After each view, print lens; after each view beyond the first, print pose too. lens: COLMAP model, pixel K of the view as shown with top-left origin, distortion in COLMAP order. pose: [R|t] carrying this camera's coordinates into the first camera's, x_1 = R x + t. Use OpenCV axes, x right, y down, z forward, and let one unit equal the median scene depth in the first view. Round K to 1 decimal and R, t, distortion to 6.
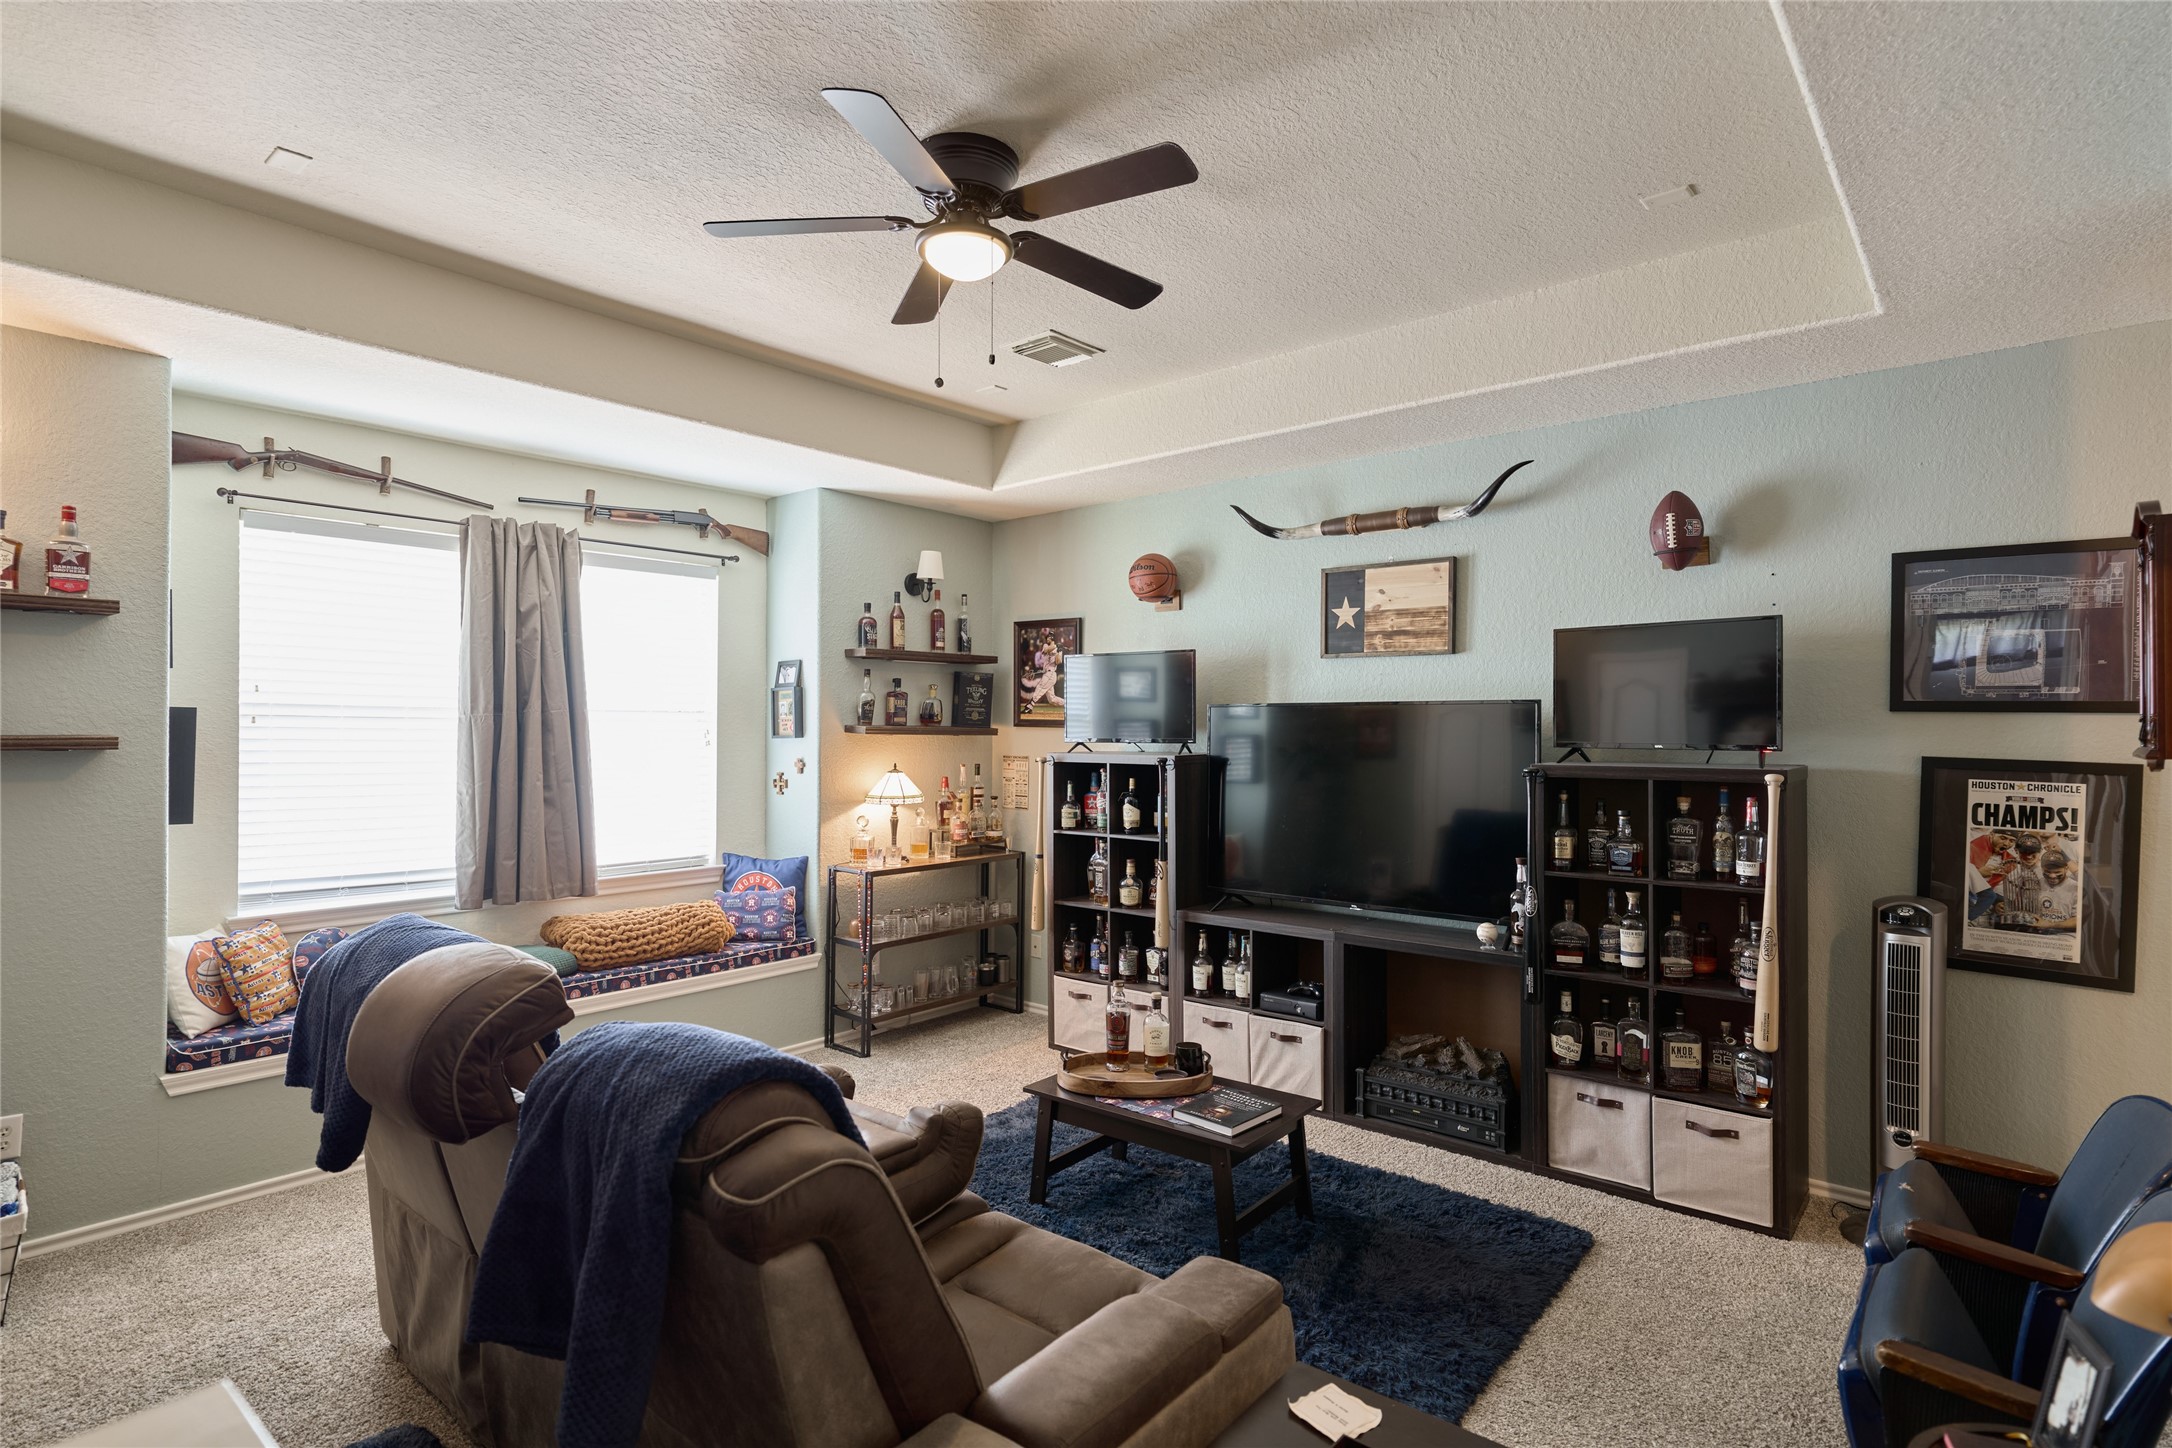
lens RADIAL K [[1098.6, 0, 1086.0], [0, 1098.6, 724.0], [0, 0, 1]] dist [0.000701, -0.000036]
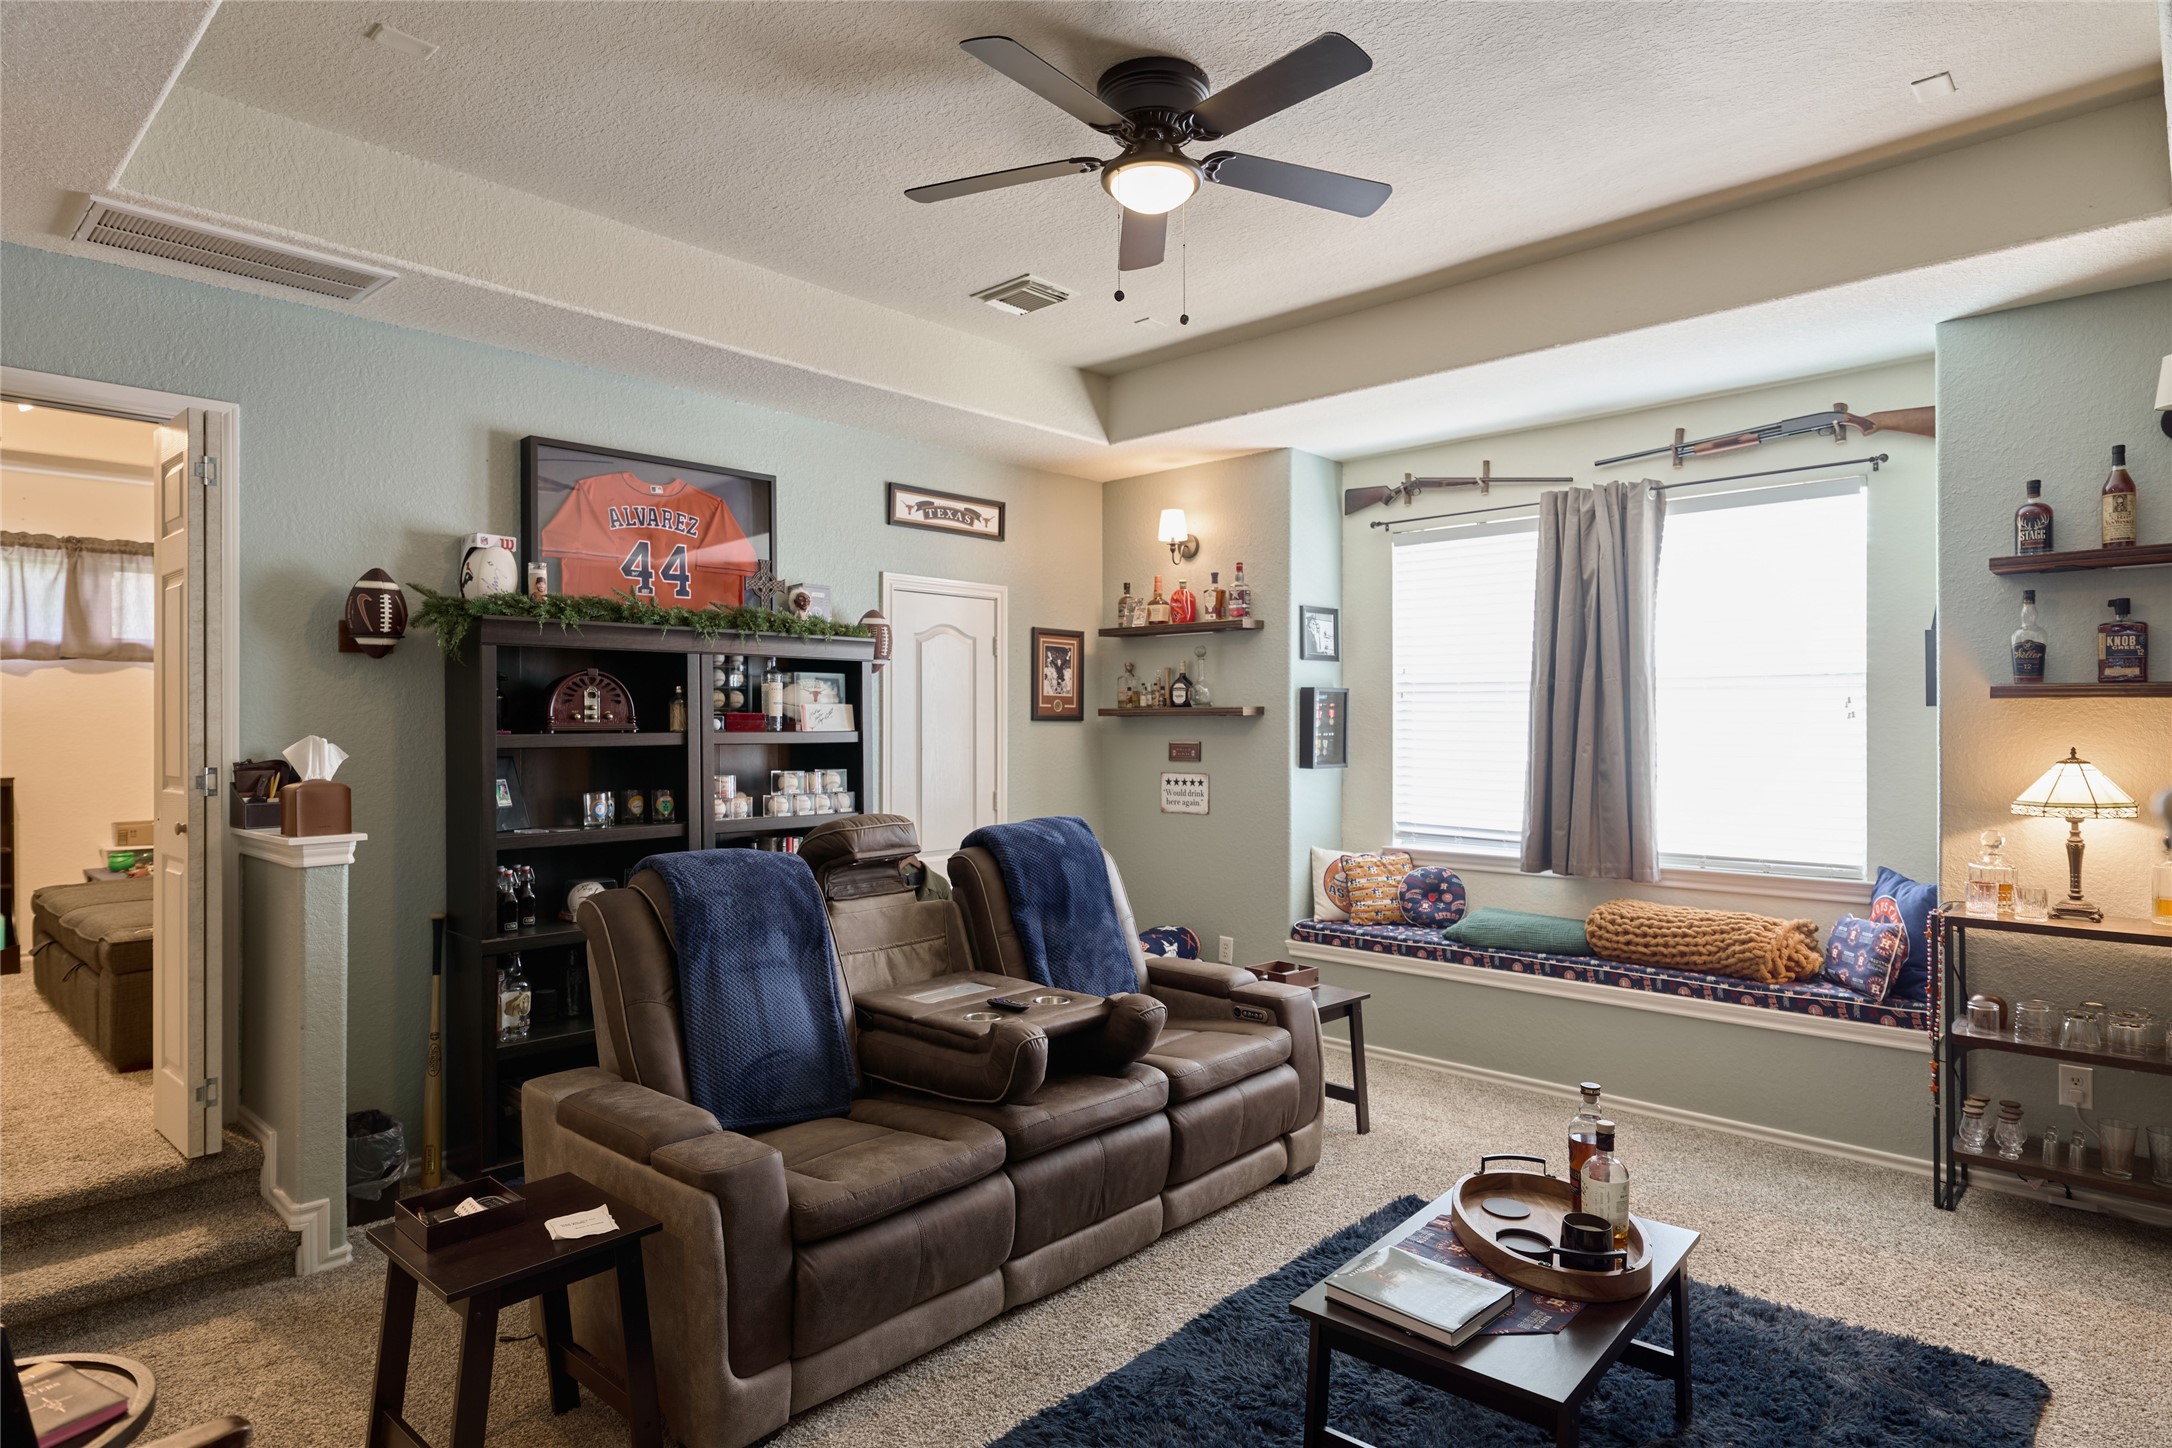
lens RADIAL K [[1216.5, 0, 1086.0], [0, 1216.5, 724.0], [0, 0, 1]] dist [-0.000312, -0.000577]
pose [[-0.054699, -0.005032, -0.998490, 0.588606], [0.001885, 0.999985, -0.005143, 0.030881], [0.998501, -0.002163, -0.054689, 0.612295]]
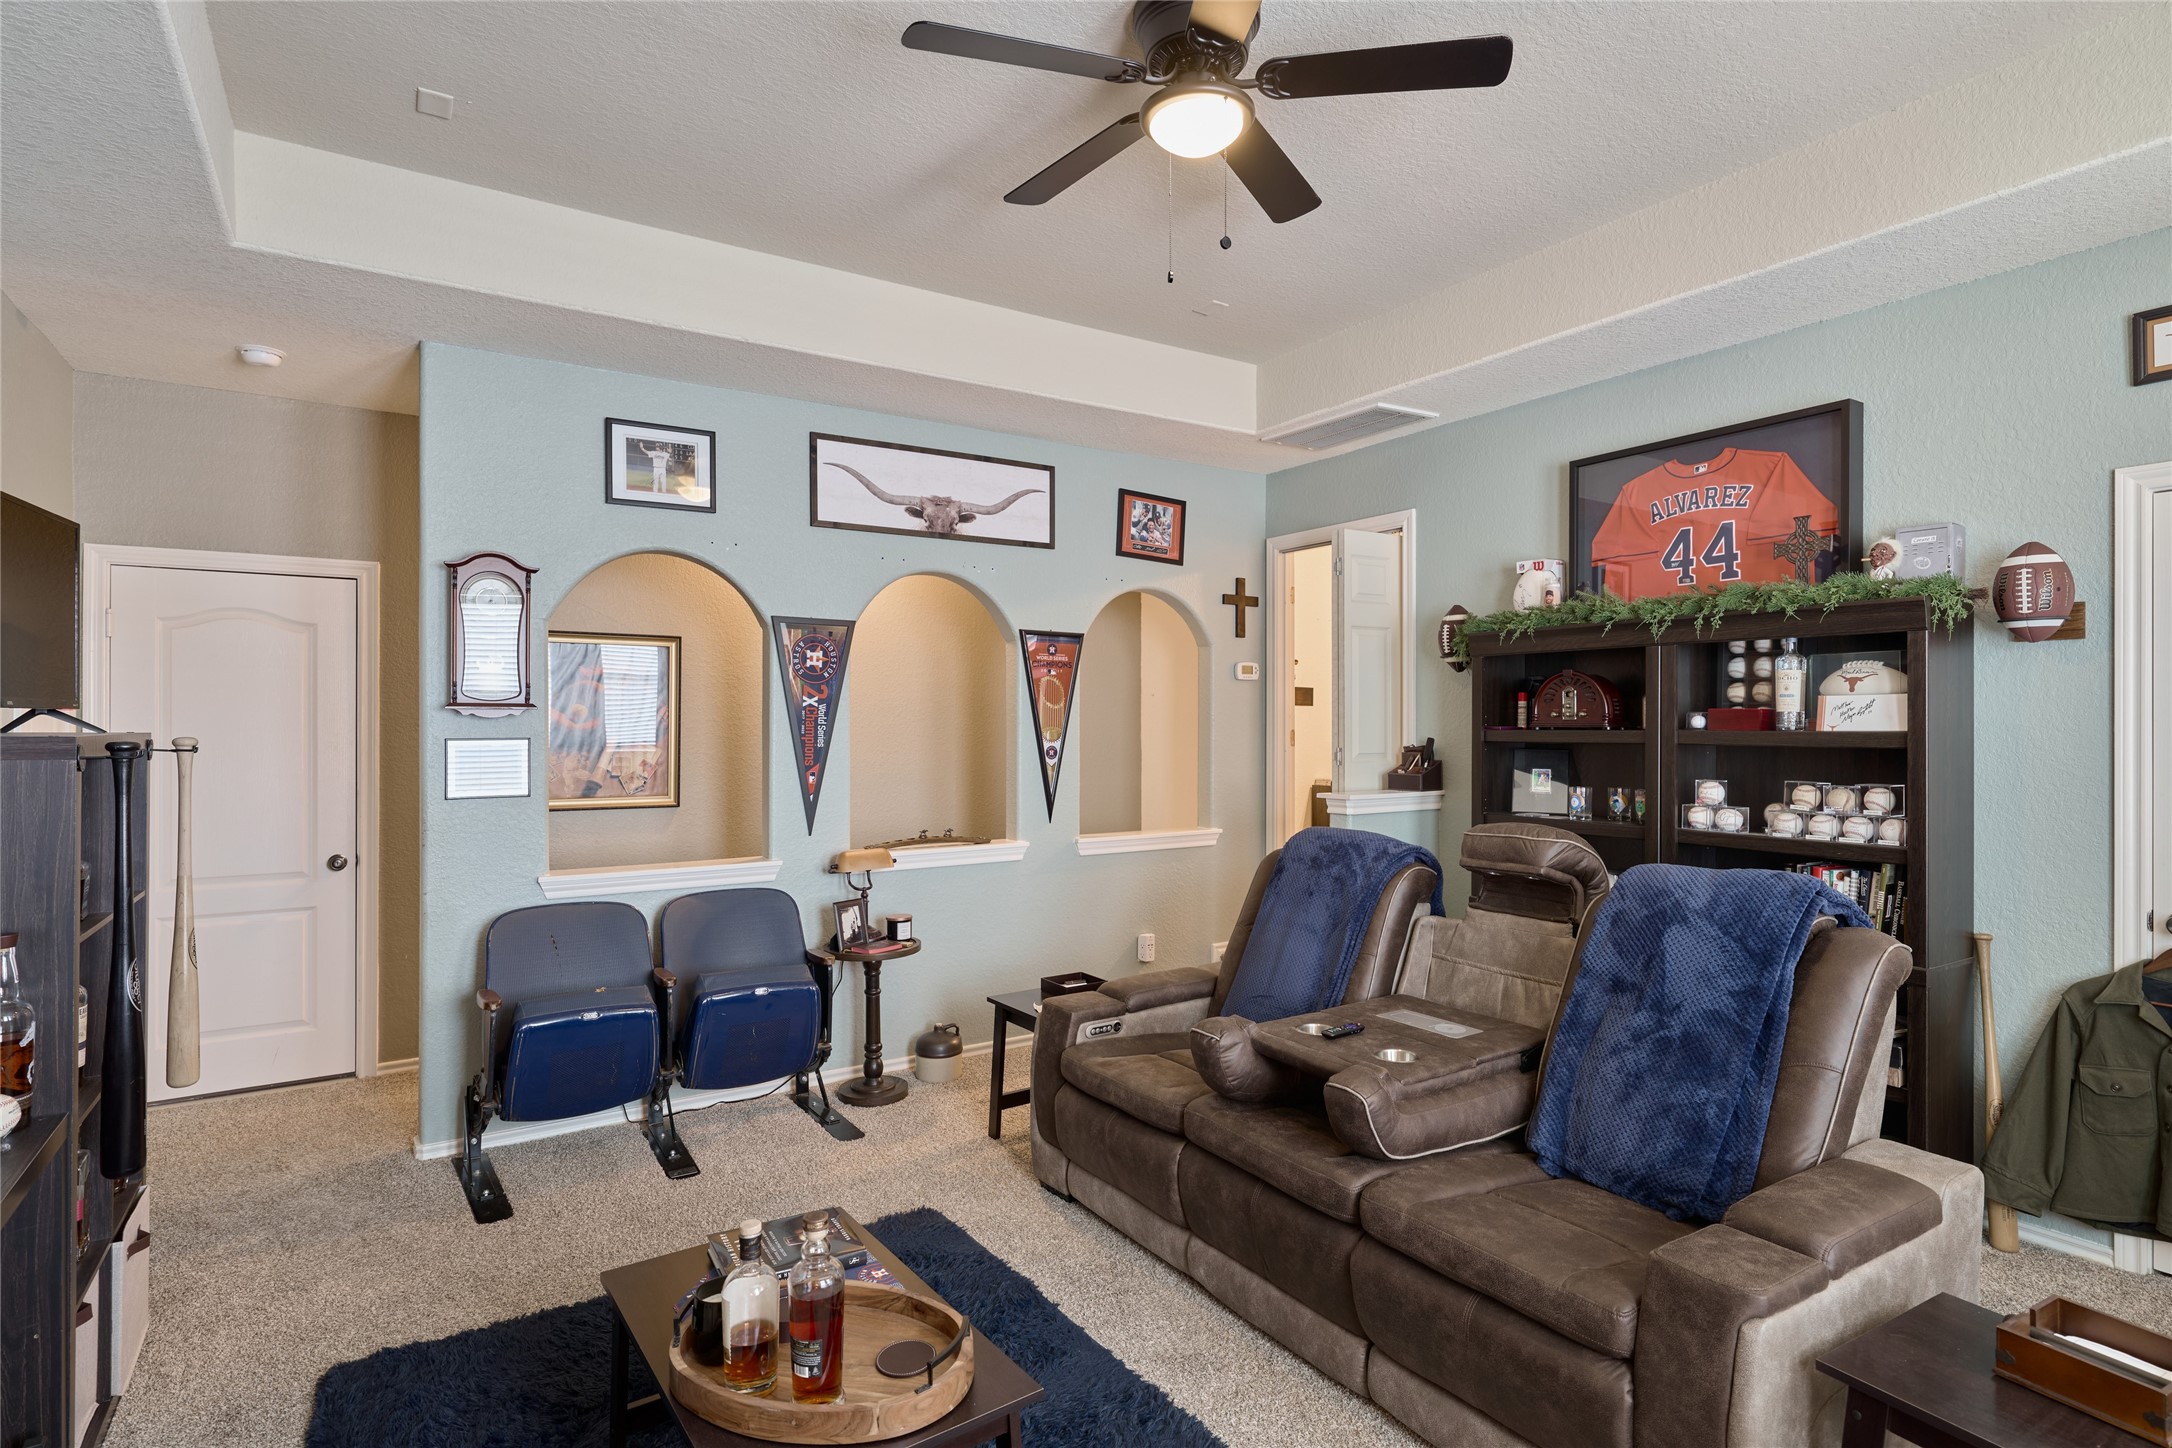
lens RADIAL K [[1098.6, 0, 1086.0], [0, 1098.6, 724.0], [0, 0, 1]] dist [0.000701, -0.000036]
pose [[-0.958900, 0.001091, 0.283741, -0.162263], [0.001233, 0.999999, 0.000323, 0.026793], [-0.283740, 0.000660, -0.958901, 1.135312]]
